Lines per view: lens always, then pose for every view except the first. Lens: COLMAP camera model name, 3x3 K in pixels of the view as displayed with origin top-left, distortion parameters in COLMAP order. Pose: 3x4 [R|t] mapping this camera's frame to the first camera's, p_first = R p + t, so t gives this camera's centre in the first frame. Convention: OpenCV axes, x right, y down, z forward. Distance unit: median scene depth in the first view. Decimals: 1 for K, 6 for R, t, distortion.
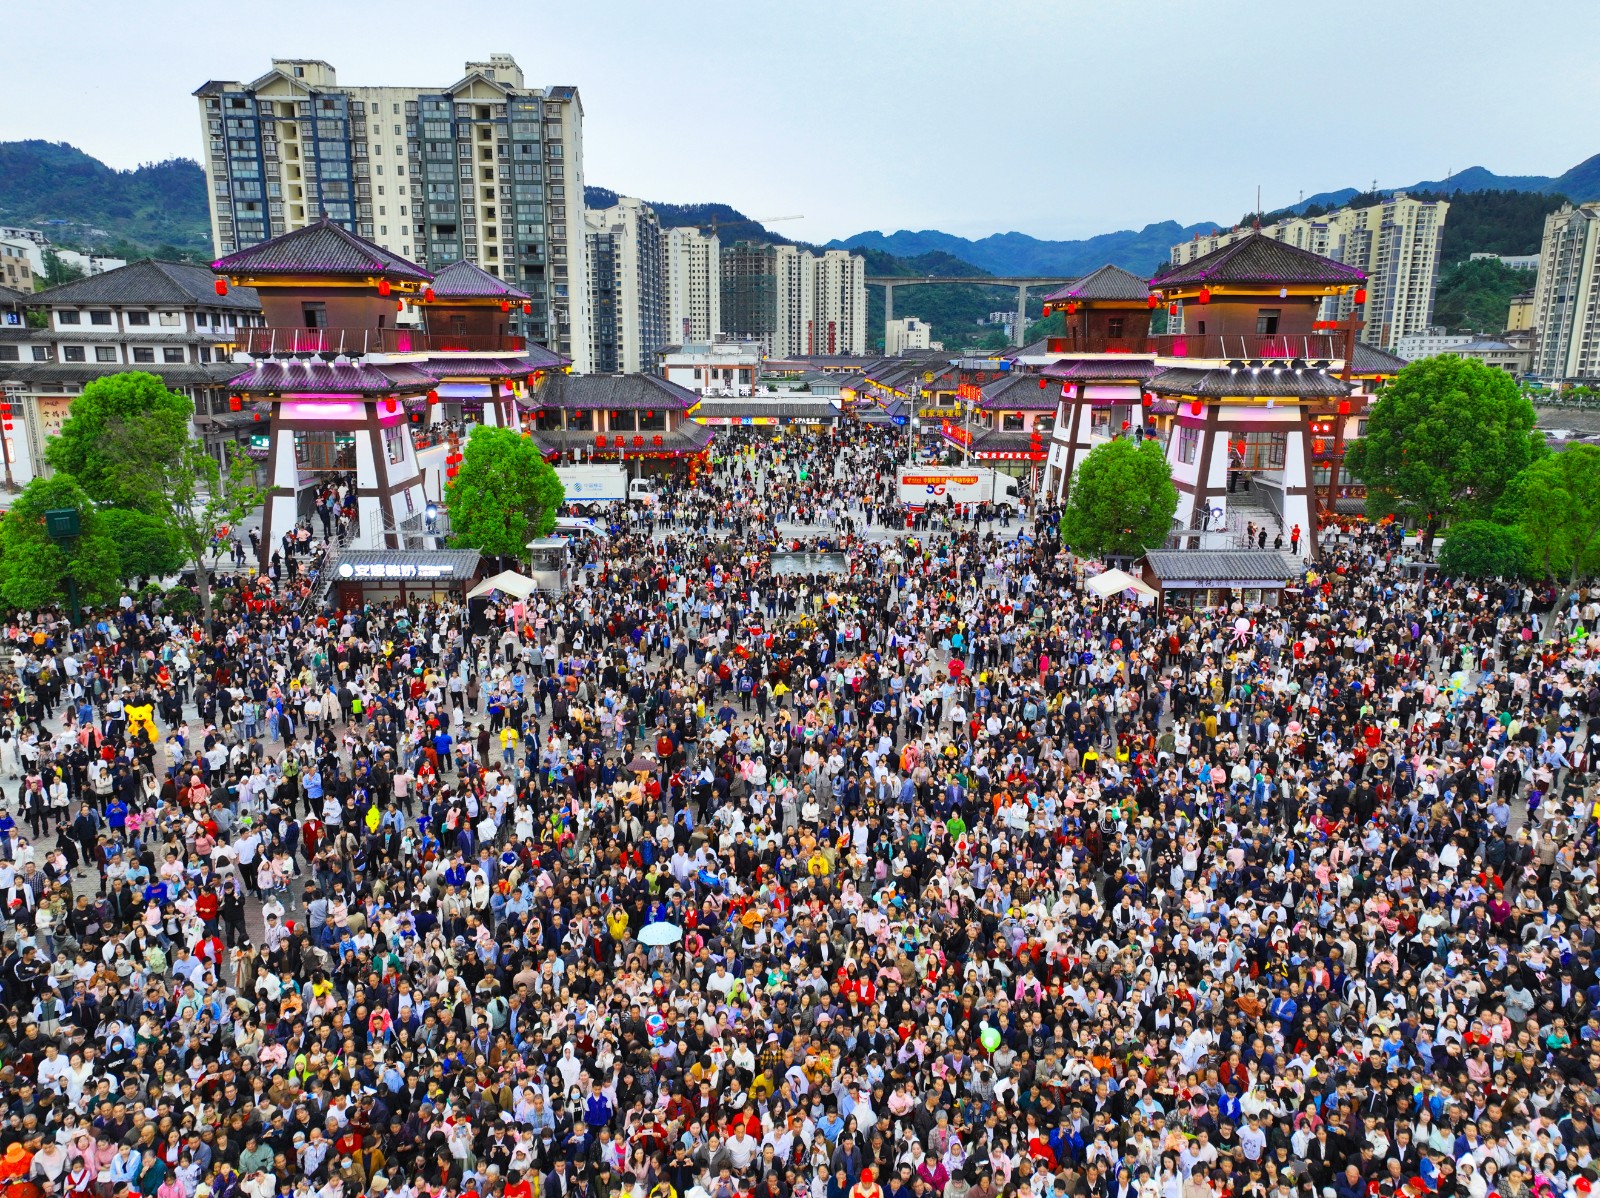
lens RADIAL K [[1147.9, 0, 800.0], [0, 1147.9, 599.0], [0, 0, 1]] dist [-0.003103, 0.041800]
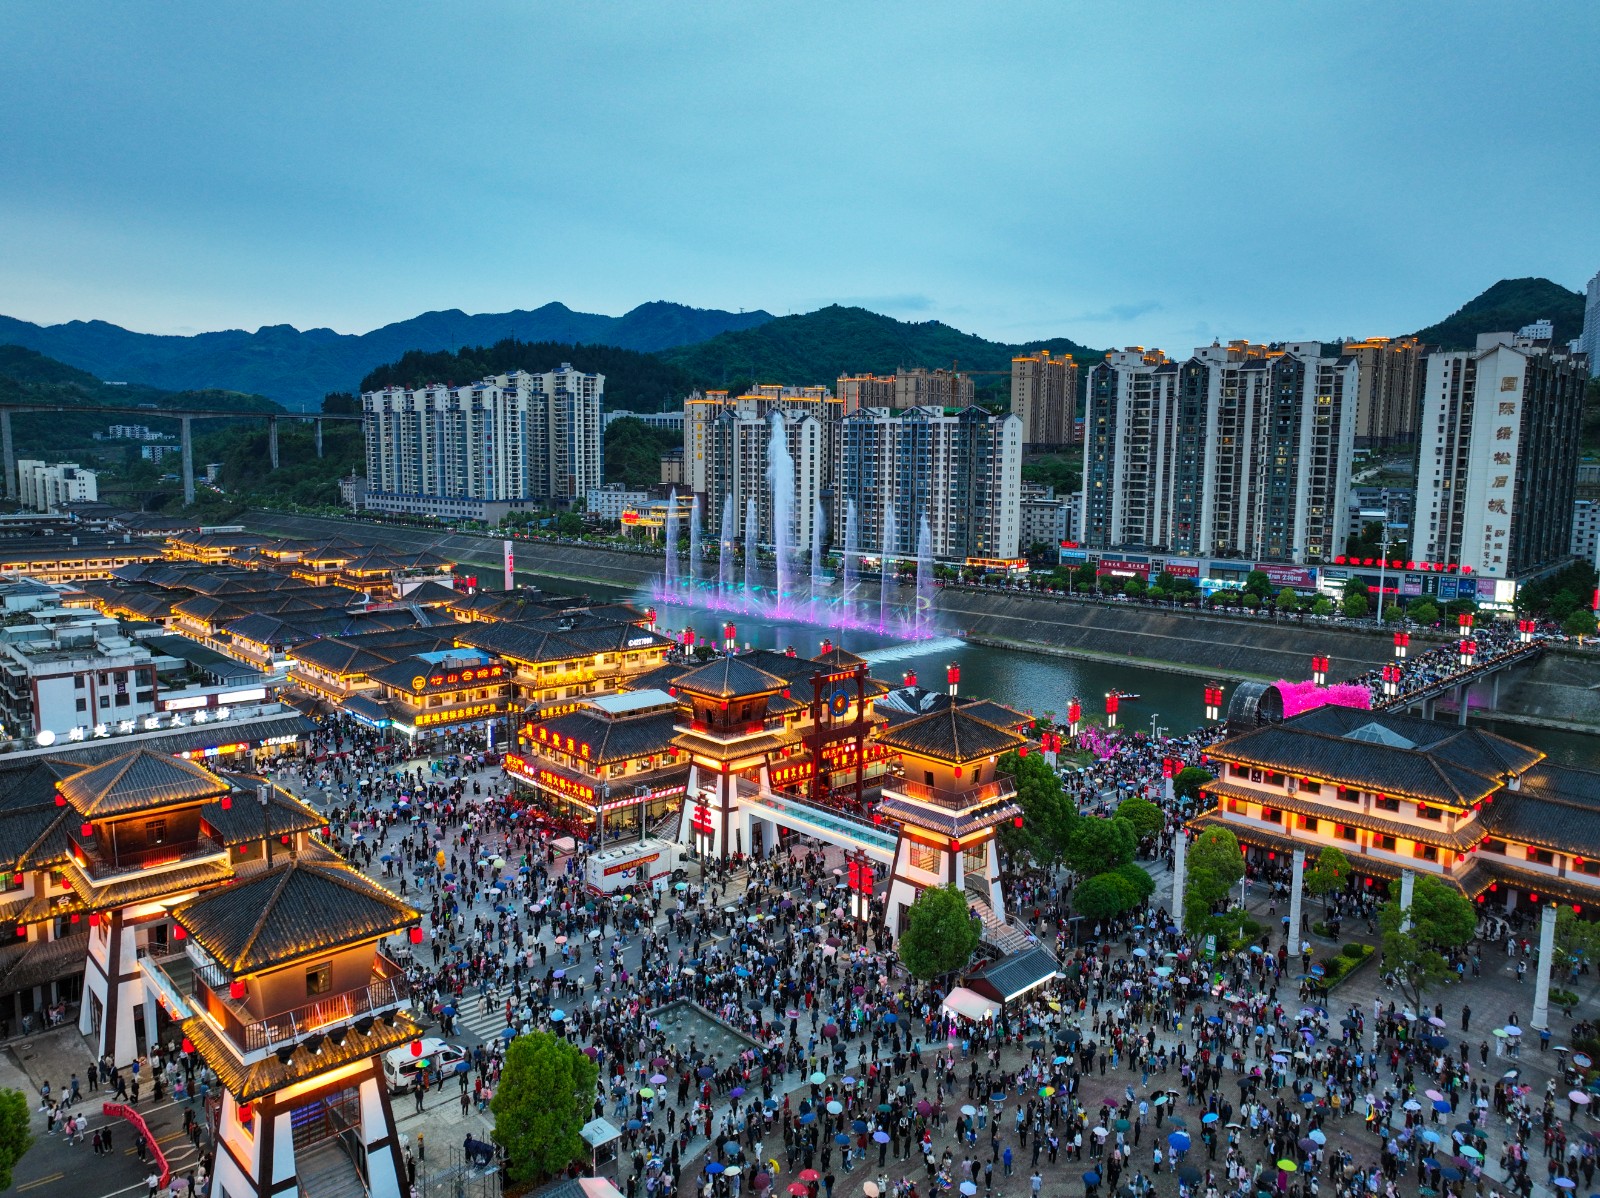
lens RADIAL K [[1147.9, 0, 800.0], [0, 1147.9, 599.0], [0, 0, 1]] dist [-0.003103, 0.041800]
pose [[0.748464, -0.086376, 0.657527, -0.084045], [0.137650, 0.990123, -0.026621, -0.055328], [-0.648733, 0.110434, 0.752961, 0.004497]]
